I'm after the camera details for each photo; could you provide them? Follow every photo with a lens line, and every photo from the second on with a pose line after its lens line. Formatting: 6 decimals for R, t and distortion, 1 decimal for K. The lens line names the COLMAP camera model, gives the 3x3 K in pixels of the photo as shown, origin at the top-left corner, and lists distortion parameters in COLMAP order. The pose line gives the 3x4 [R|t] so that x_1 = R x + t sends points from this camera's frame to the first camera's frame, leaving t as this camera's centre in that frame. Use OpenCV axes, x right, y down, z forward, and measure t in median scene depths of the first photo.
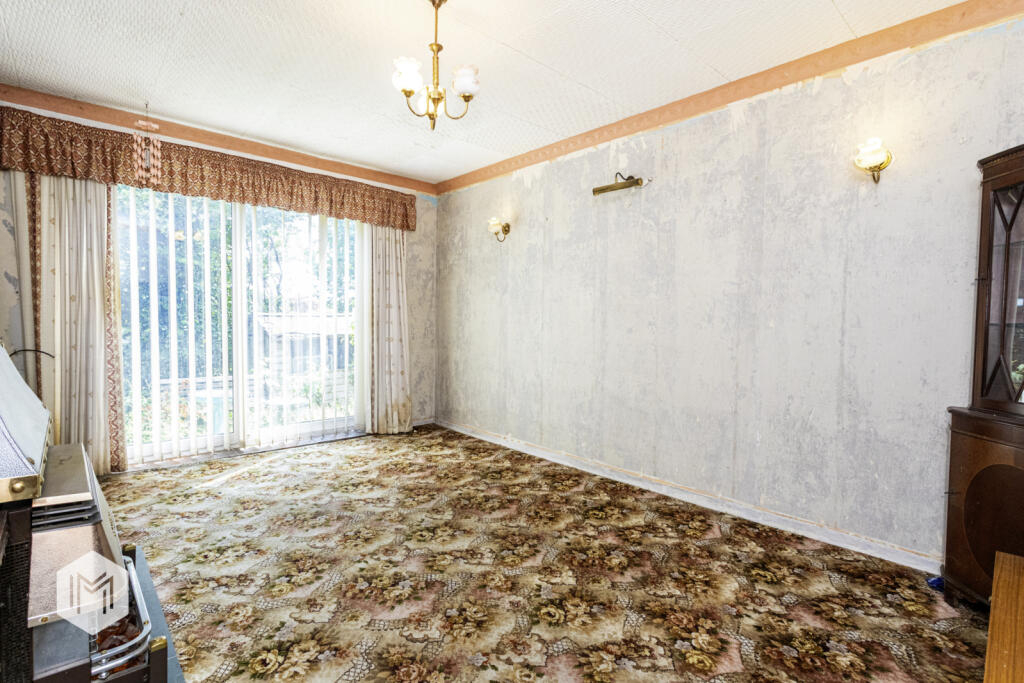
lens RADIAL K [[487.8, 0, 512.0], [0, 487.8, 341.5], [0, 0, 1]] dist [-0.009619, 0.000813]
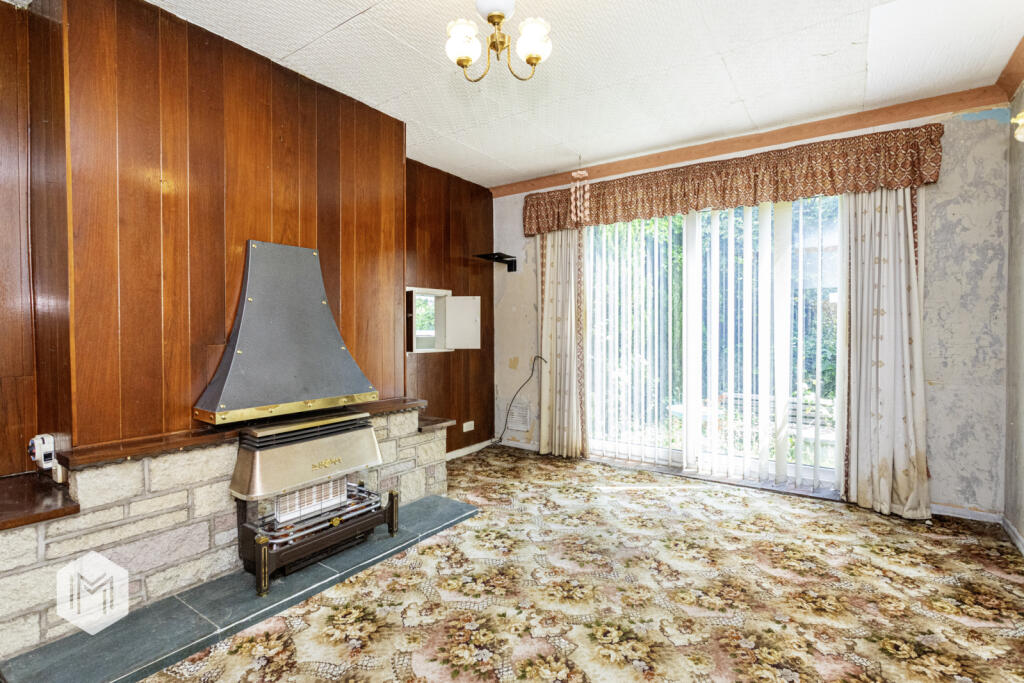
lens RADIAL K [[487.8, 0, 512.0], [0, 487.8, 341.5], [0, 0, 1]] dist [-0.009619, 0.000813]
pose [[0.223028, 0.002193, -0.974810, 0.522561], [-0.038608, 0.999233, -0.006585, -0.021313], [0.974047, 0.039104, 0.222942, 0.753142]]
